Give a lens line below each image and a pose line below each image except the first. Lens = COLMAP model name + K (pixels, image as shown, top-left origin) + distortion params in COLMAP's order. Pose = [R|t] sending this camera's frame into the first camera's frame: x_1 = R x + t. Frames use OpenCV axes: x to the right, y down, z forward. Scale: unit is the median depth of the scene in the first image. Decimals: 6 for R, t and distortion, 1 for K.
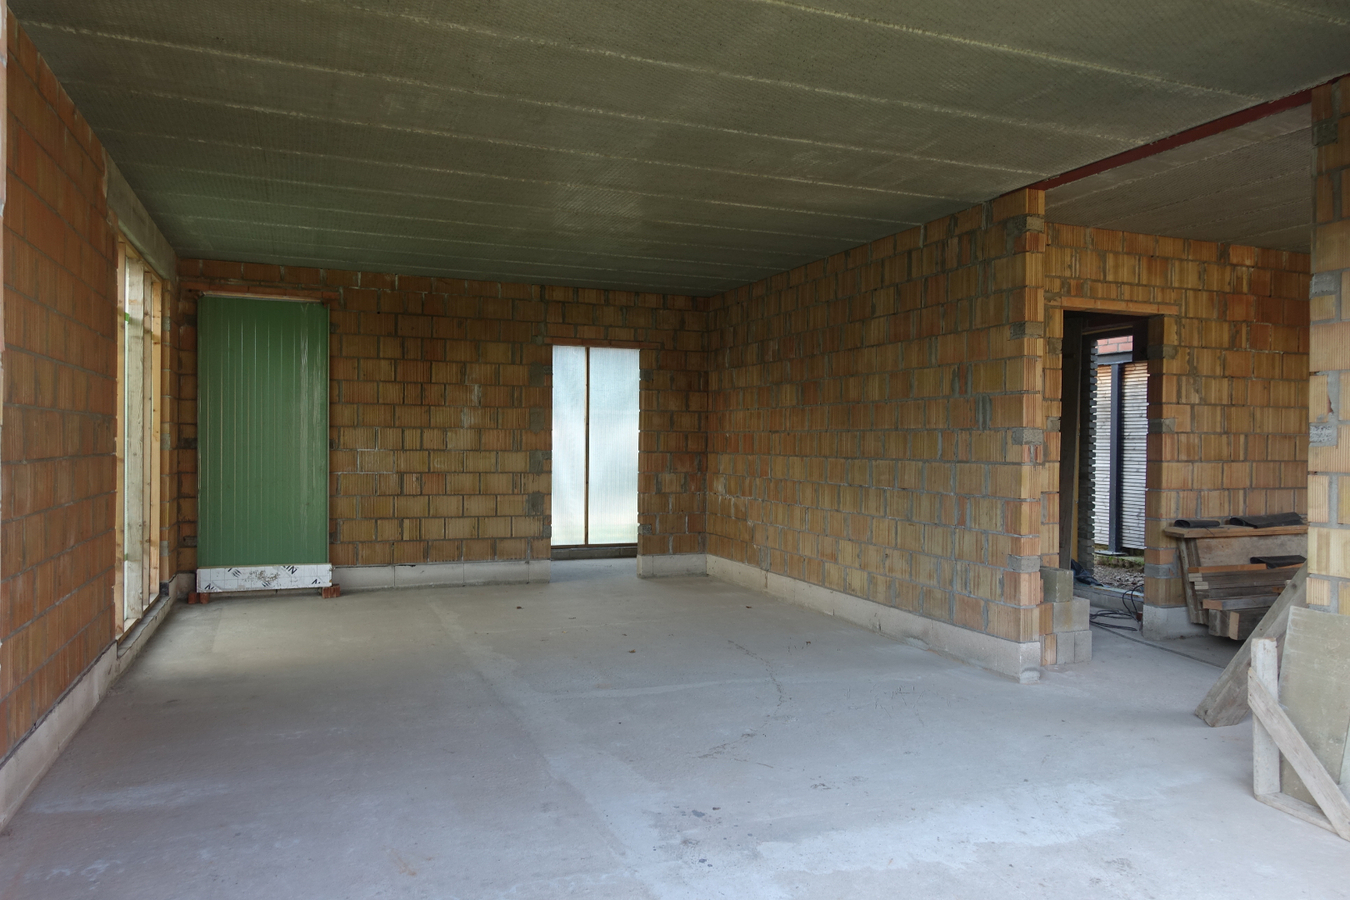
lens RADIAL K [[954.6, 0, 702.6], [0, 954.6, 453.7], [0, 0, 1]] dist [-0.001133, 0.004925]
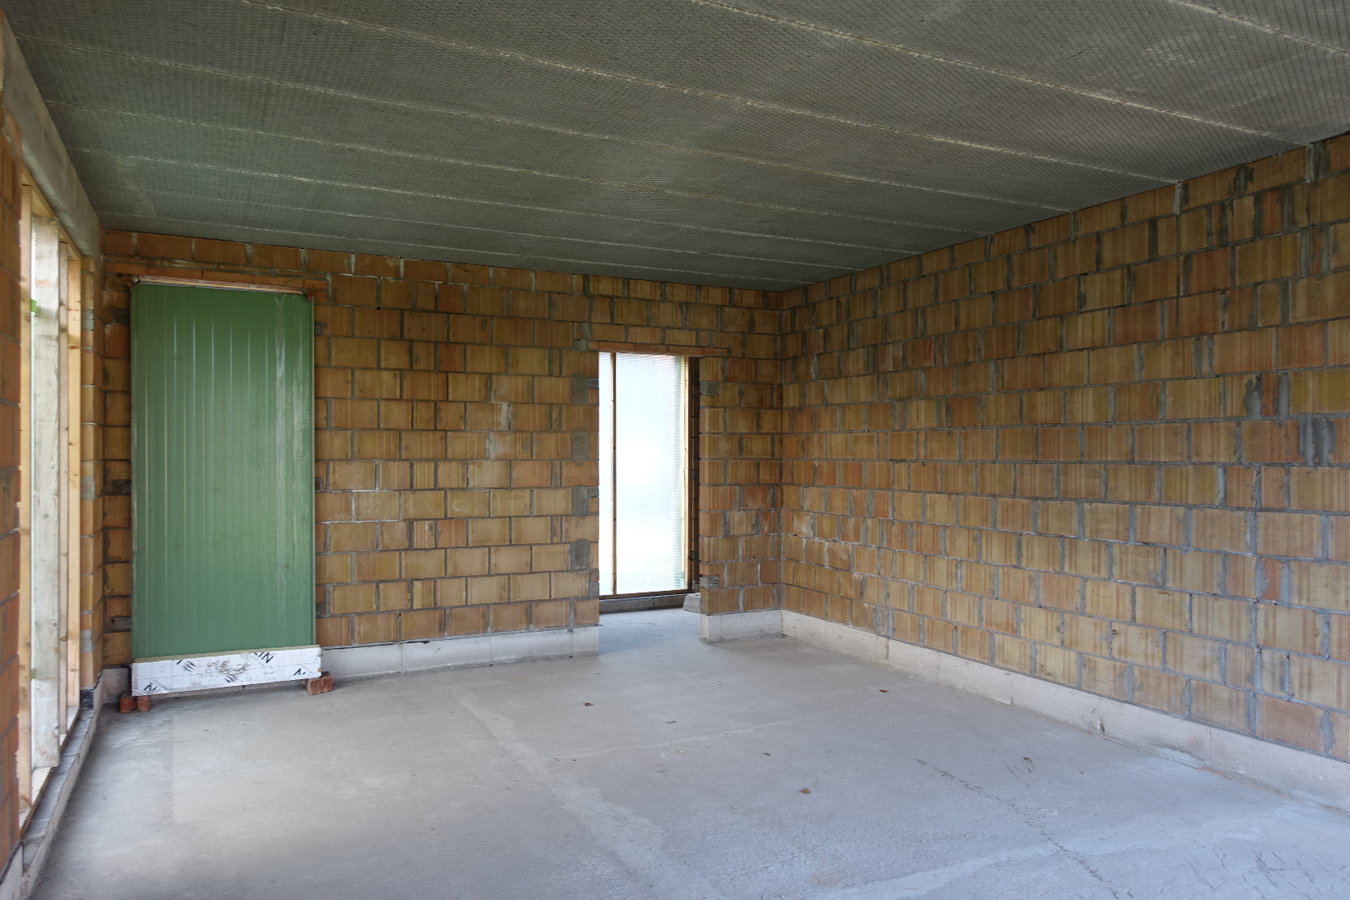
lens RADIAL K [[954.6, 0, 702.6], [0, 954.6, 453.7], [0, 0, 1]] dist [-0.001133, 0.004925]
pose [[0.996594, -0.010470, 0.081795, -0.157357], [0.011433, 0.999871, -0.011316, -0.022883], [-0.081666, 0.012212, 0.996585, 0.244955]]
